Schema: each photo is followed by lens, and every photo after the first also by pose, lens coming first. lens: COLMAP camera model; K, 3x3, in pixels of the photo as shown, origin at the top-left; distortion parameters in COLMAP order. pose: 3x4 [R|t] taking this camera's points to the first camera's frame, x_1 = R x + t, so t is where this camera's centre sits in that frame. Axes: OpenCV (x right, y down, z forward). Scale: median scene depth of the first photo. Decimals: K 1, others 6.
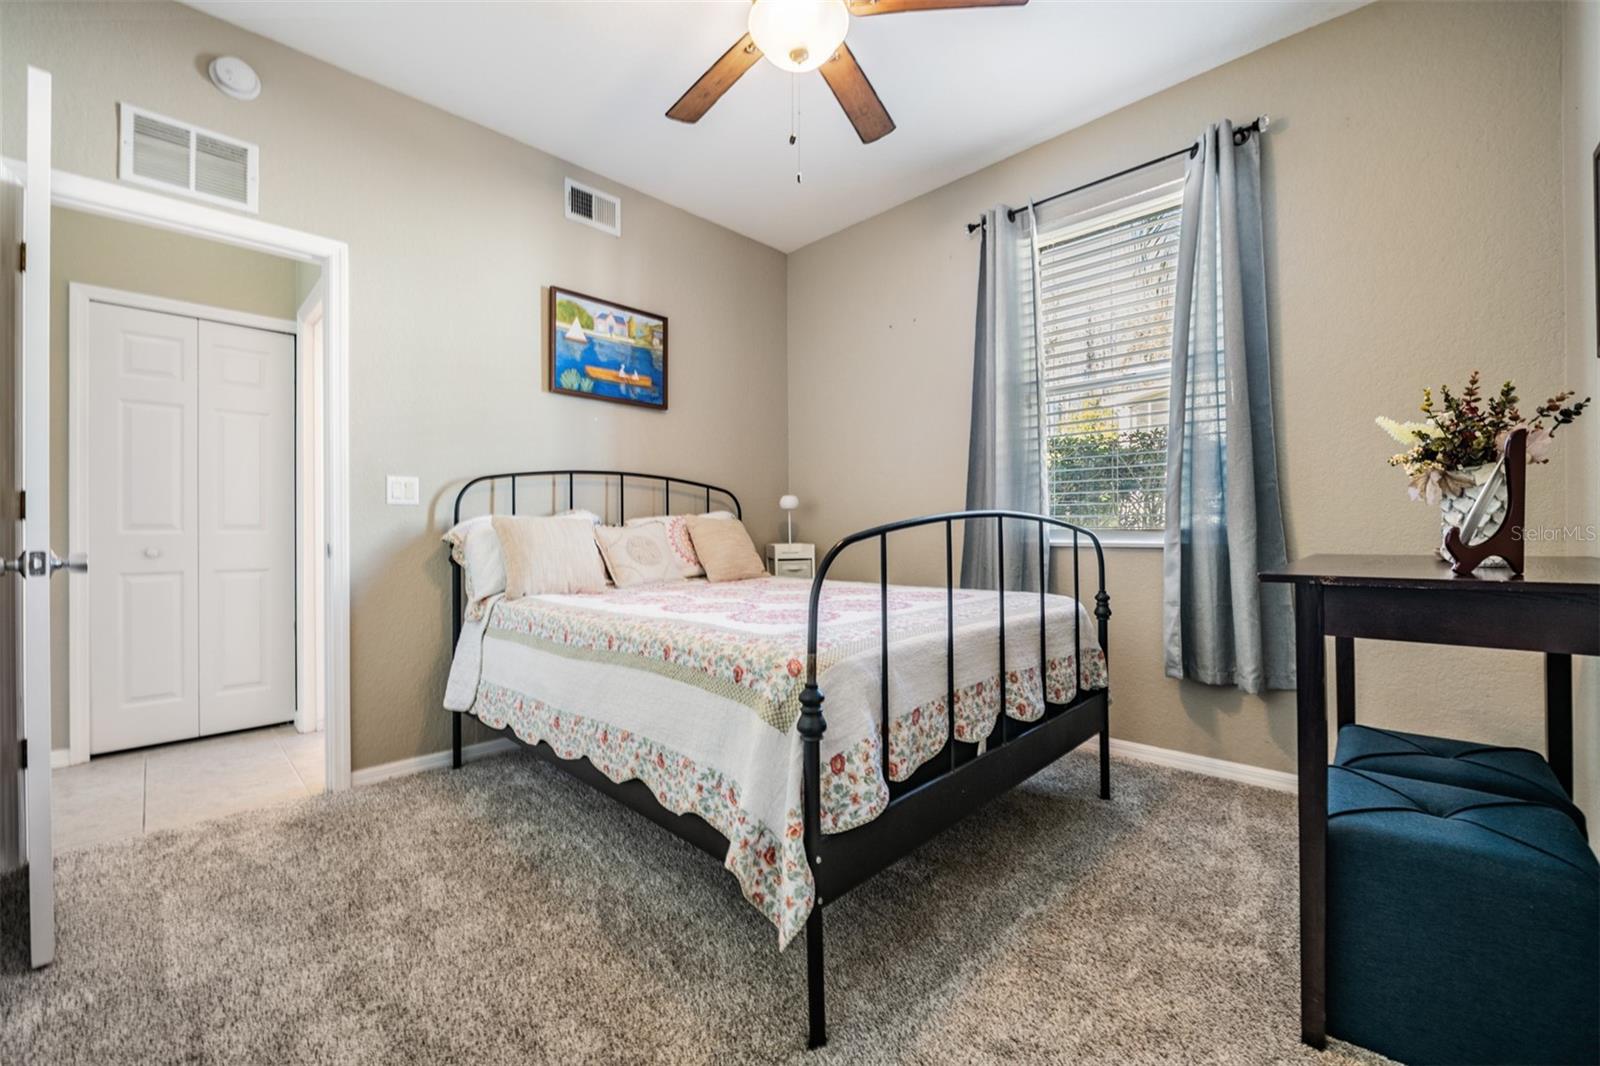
lens RADIAL K [[631.8, 0, 797.2], [0, 631.8, 525.1], [0, 0, 1]] dist [-0.001575, -0.000256]
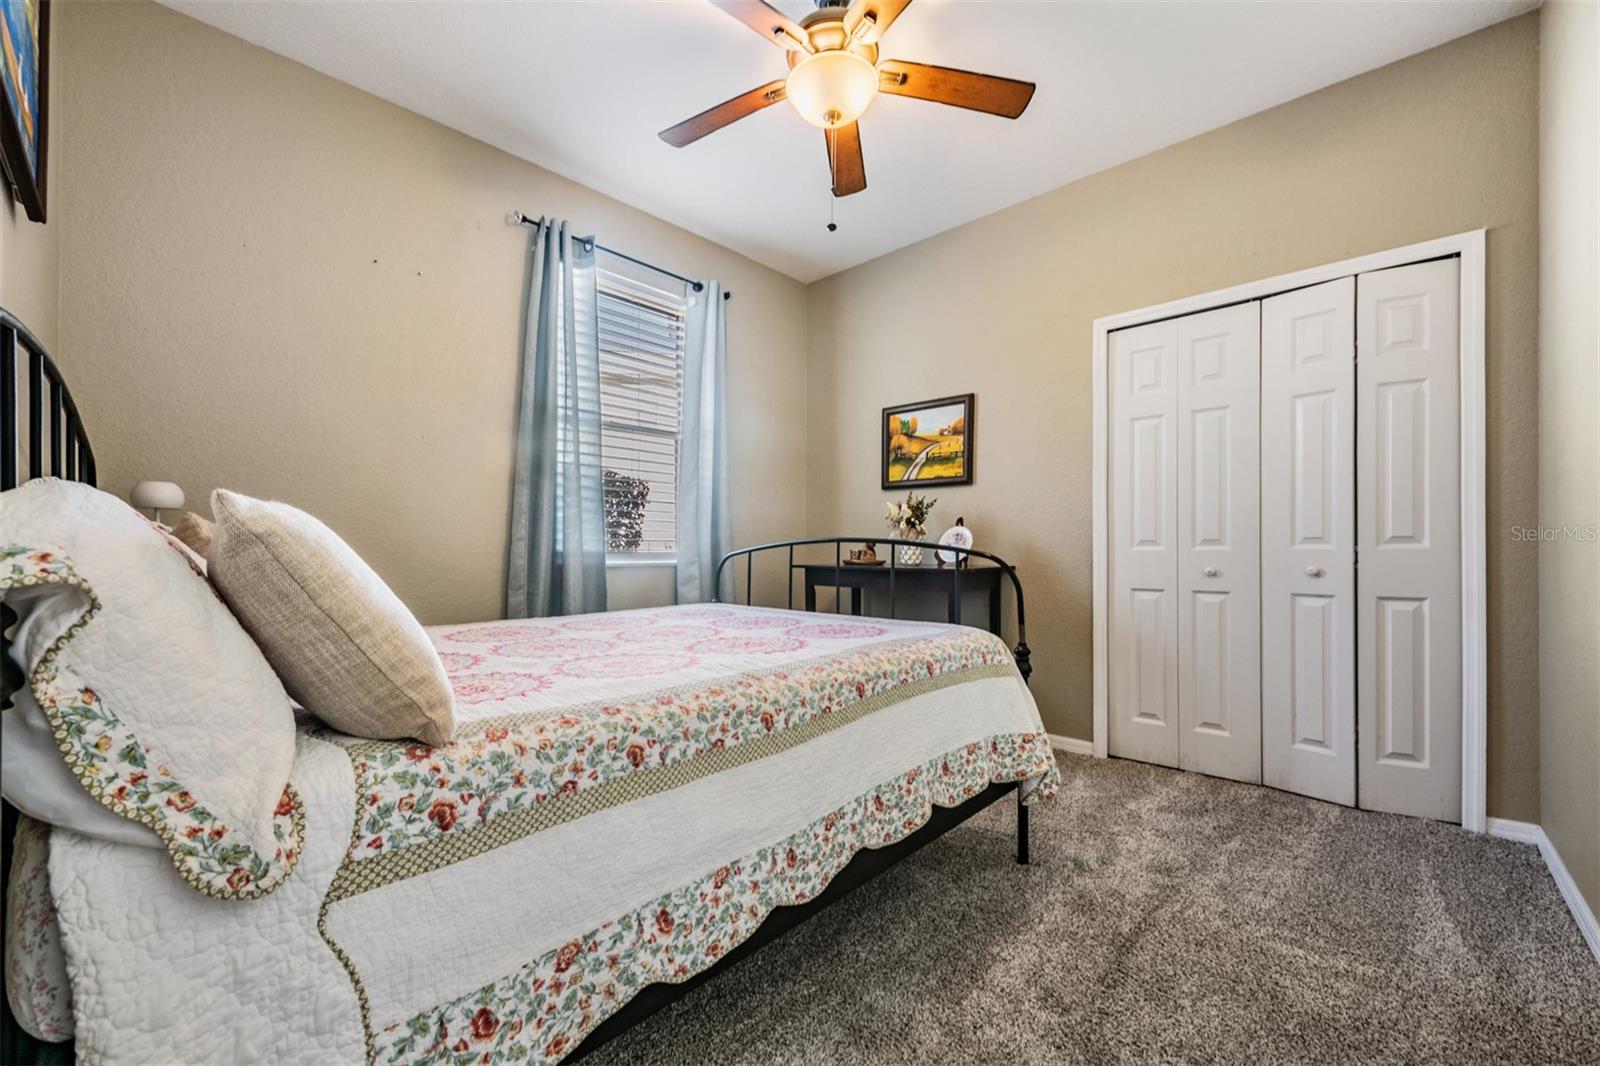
lens RADIAL K [[631.8, 0, 796.7], [0, 631.8, 543.9], [0, 0, 1]] dist [-0.001575, -0.000256]
pose [[-0.011637, 0.013789, 0.999837, -1.108924], [-0.000642, 0.999905, -0.013797, 0.012112], [-0.999932, -0.000802, -0.011627, 1.102834]]
